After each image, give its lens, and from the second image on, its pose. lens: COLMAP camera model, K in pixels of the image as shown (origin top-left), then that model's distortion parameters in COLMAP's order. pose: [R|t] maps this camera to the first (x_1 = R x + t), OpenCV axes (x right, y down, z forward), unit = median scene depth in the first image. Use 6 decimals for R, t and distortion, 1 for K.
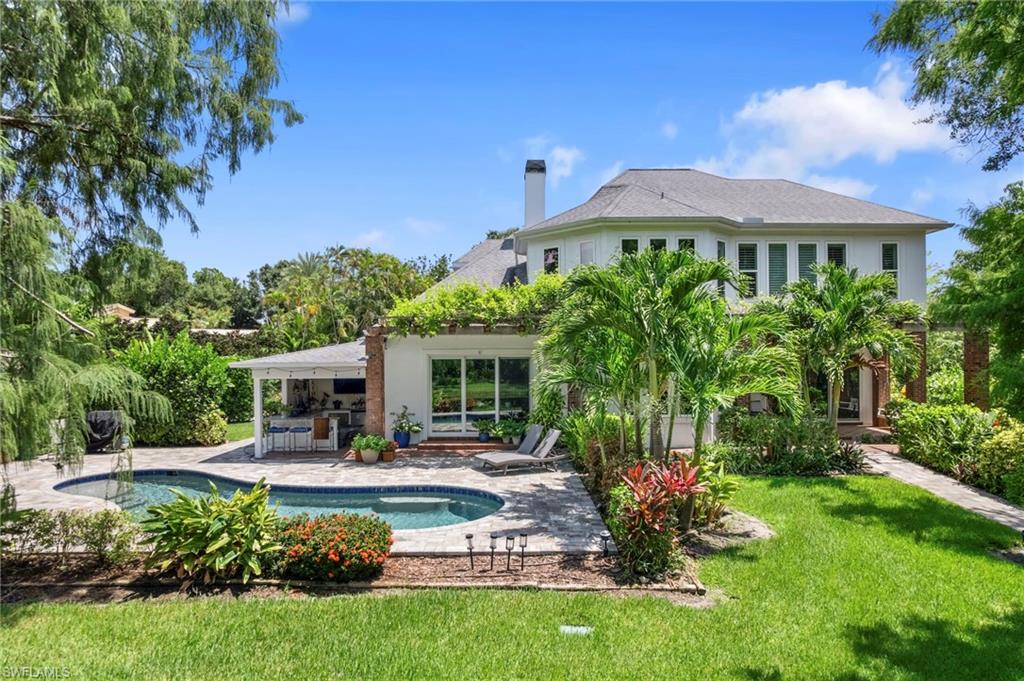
lens RADIAL K [[668.6, 0, 512.3], [0, 668.6, 341.7], [0, 0, 1]] dist [-0.036103, 0.036000]
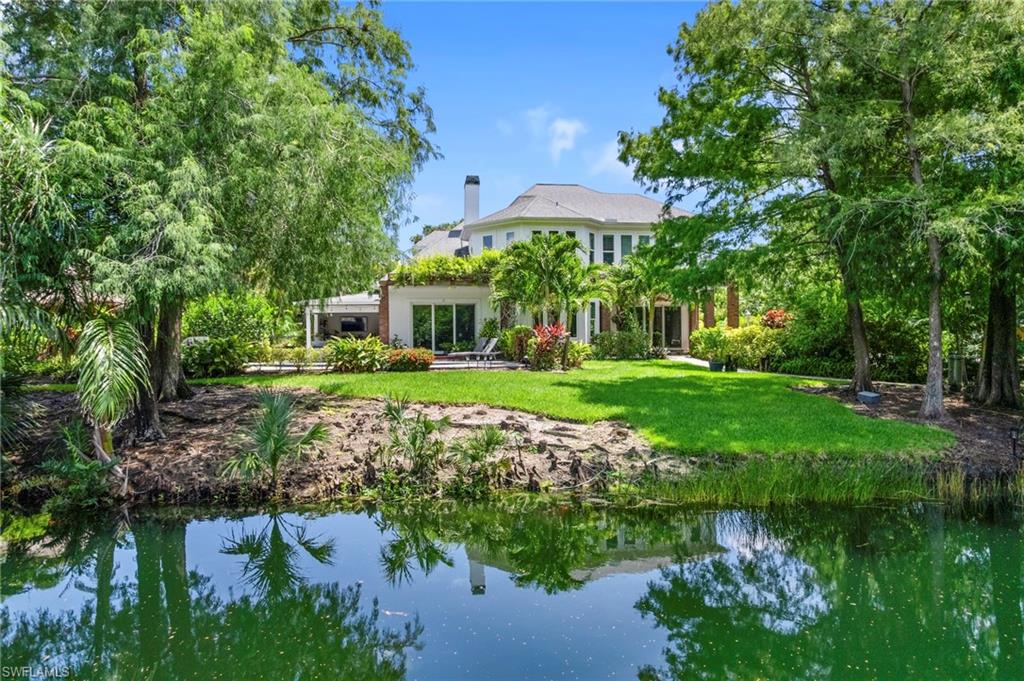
lens RADIAL K [[668.6, 0, 512.6], [0, 668.6, 339.2], [0, 0, 1]] dist [-0.036103, 0.036000]
pose [[0.990890, -0.002882, 0.134642, -0.108266], [0.002660, 0.999995, 0.001830, 0.114295], [-0.134646, -0.001455, 0.990893, -0.641305]]
